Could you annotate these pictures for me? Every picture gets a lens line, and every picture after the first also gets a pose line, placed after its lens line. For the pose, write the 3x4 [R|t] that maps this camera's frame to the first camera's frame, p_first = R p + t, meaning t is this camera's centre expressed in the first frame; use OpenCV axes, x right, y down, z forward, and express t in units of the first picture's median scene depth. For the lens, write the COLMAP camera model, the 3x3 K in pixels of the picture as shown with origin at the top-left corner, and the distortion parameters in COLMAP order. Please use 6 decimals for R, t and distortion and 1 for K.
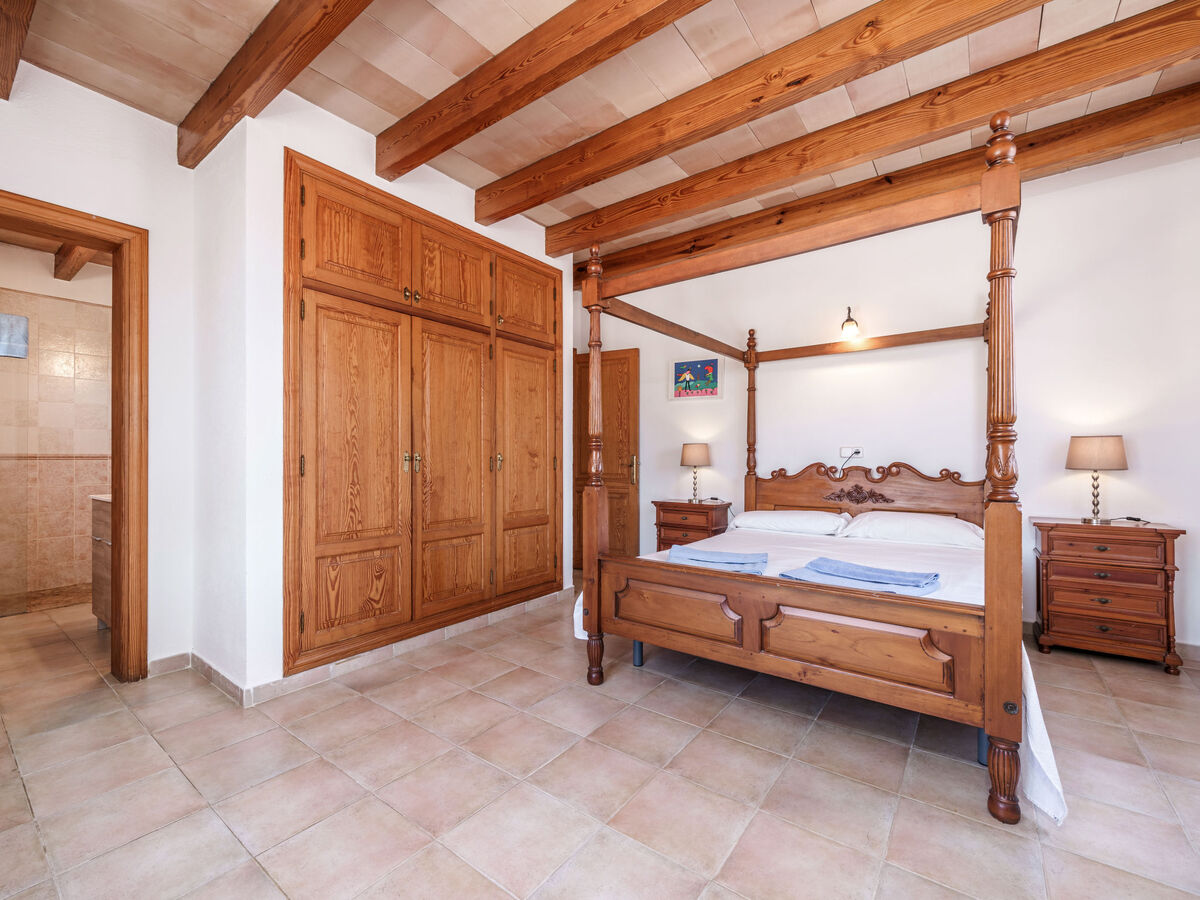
lens RADIAL K [[520.4, 0, 593.6], [0, 520.4, 455.2], [0, 0, 1]] dist [-0.004727, -0.000647]
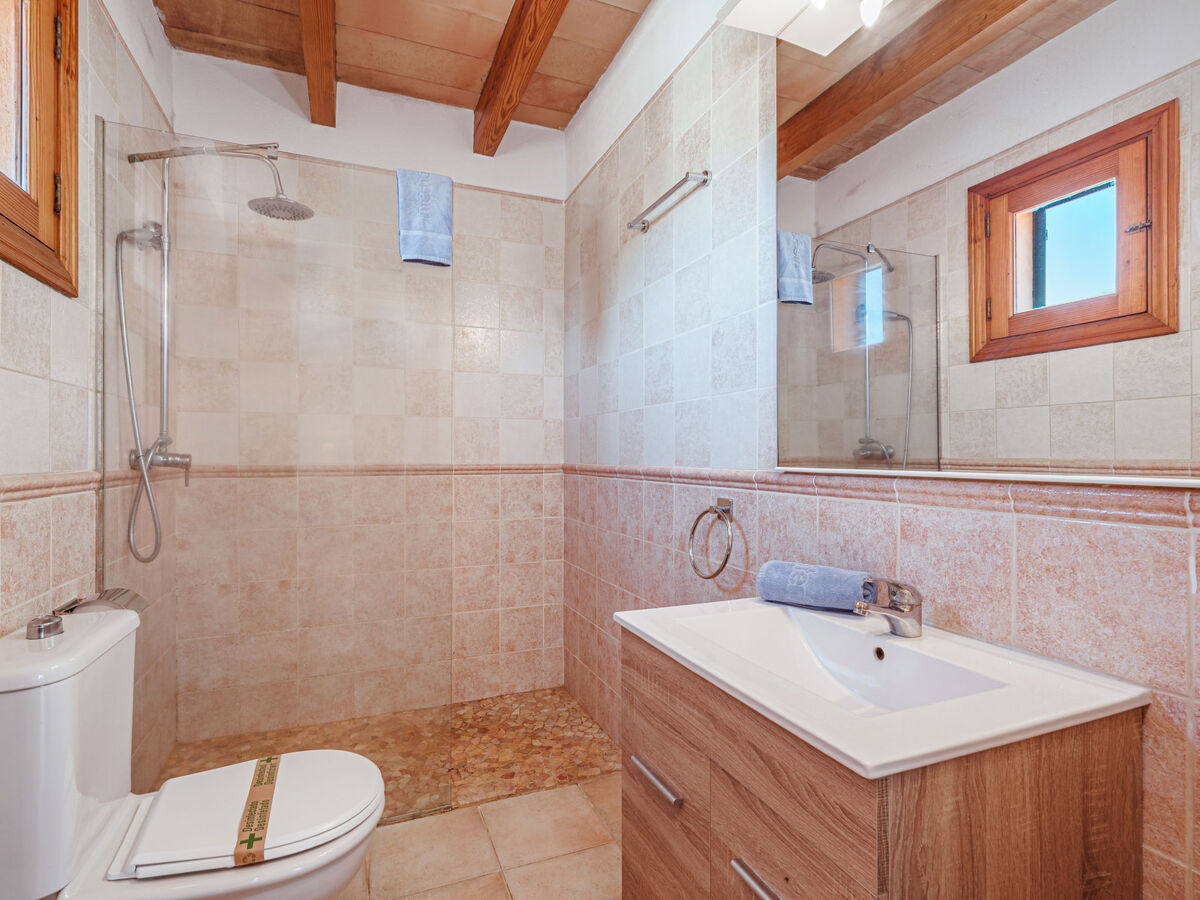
lens RADIAL K [[580.6, 0, 600.2], [0, 580.6, 451.1], [0, 0, 1]] dist [-0.001027, 0.000034]
pose [[0.868135, -0.004570, -0.496306, -0.604943], [0.004066, 0.999990, -0.002096, -0.014555], [0.496311, -0.000198, 0.868145, 0.514463]]
